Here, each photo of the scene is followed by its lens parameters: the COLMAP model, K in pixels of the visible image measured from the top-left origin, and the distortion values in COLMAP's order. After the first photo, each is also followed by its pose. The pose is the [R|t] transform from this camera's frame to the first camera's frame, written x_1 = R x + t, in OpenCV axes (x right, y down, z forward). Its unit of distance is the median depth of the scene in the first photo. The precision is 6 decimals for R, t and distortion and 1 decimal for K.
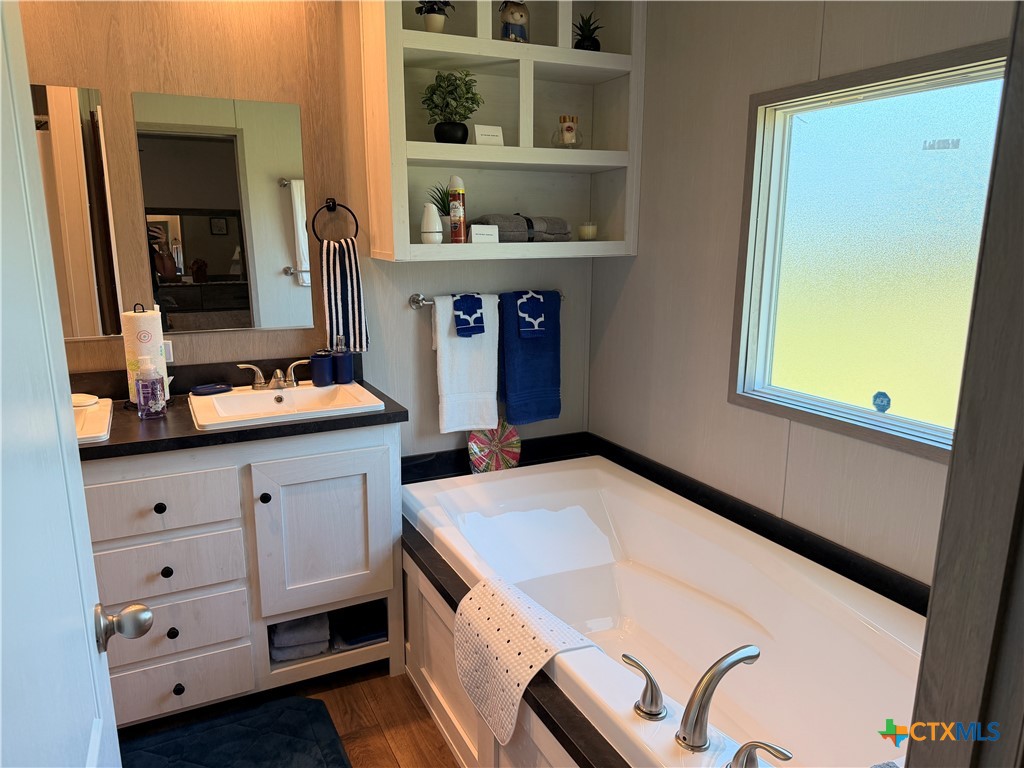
lens RADIAL K [[717.6, 0, 508.7], [0, 717.6, 387.7], [0, 0, 1]] dist [0.013998, -0.022078]
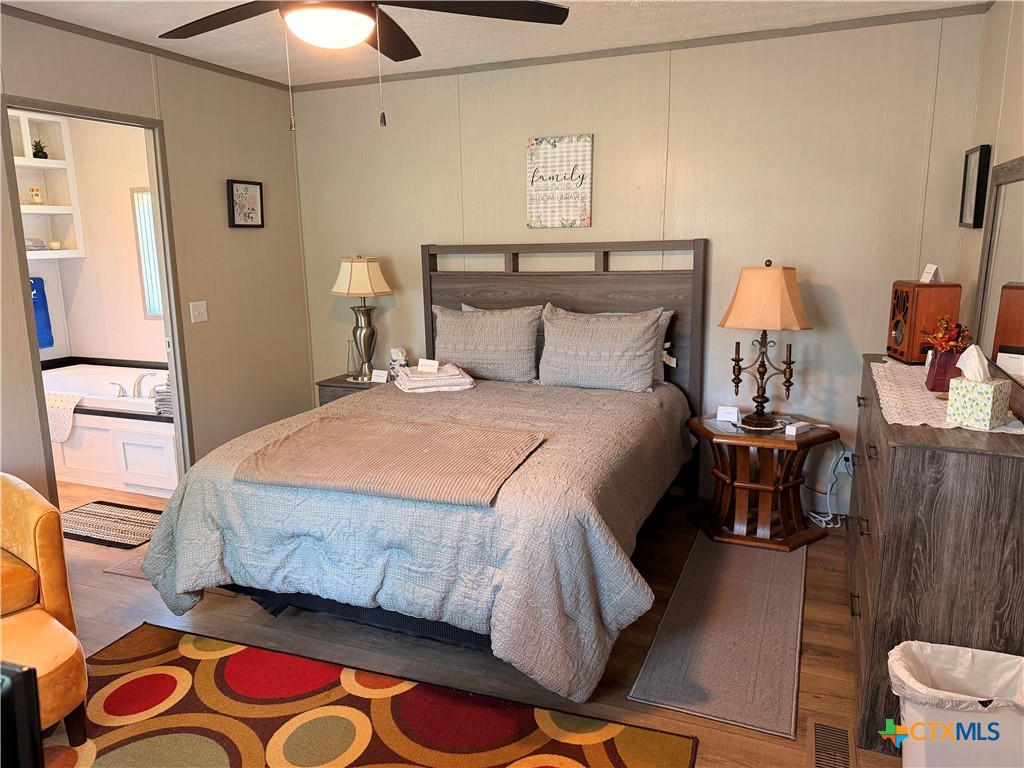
lens RADIAL K [[717.6, 0, 514.8], [0, 717.6, 384.2], [0, 0, 1]] dist [0.013998, -0.022078]
pose [[0.745998, -0.150217, 0.648785, -0.308674], [0.153945, 0.986739, 0.051453, 0.268229], [-0.647910, 0.061493, 0.759230, -1.387226]]
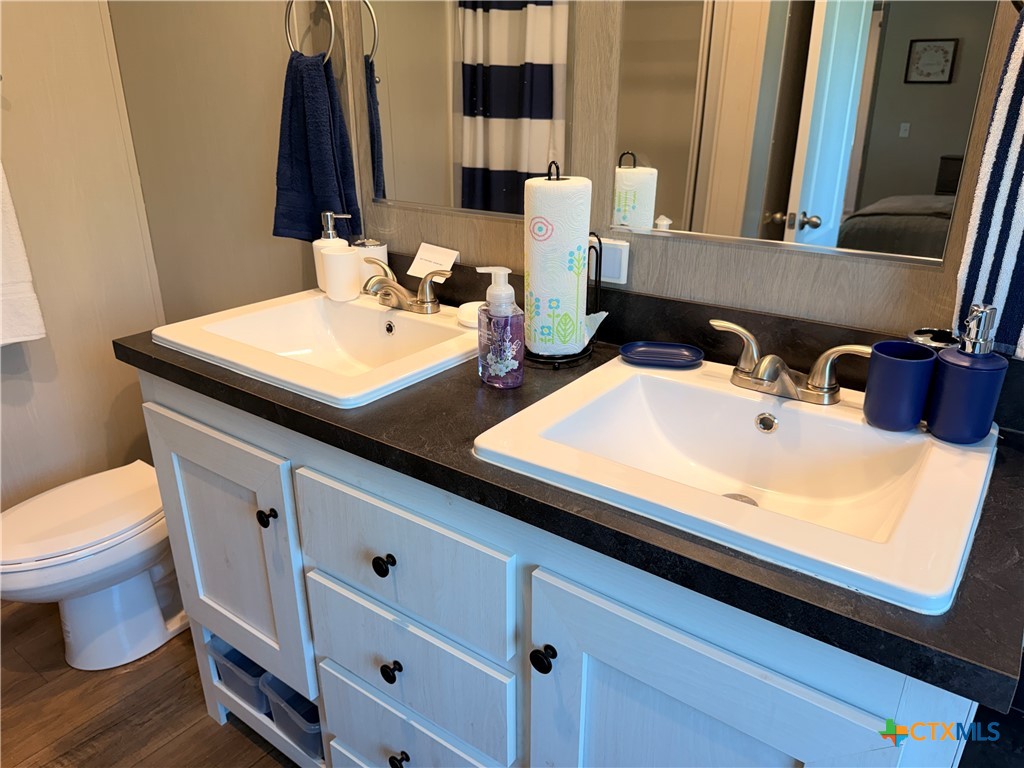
lens RADIAL K [[717.6, 0, 509.3], [0, 717.6, 378.2], [0, 0, 1]] dist [0.013998, -0.022078]
pose [[0.451202, 0.318716, -0.833569, -0.040819], [-0.184436, 0.947190, 0.262326, -0.082985], [0.873156, 0.035378, 0.486156, 0.603603]]
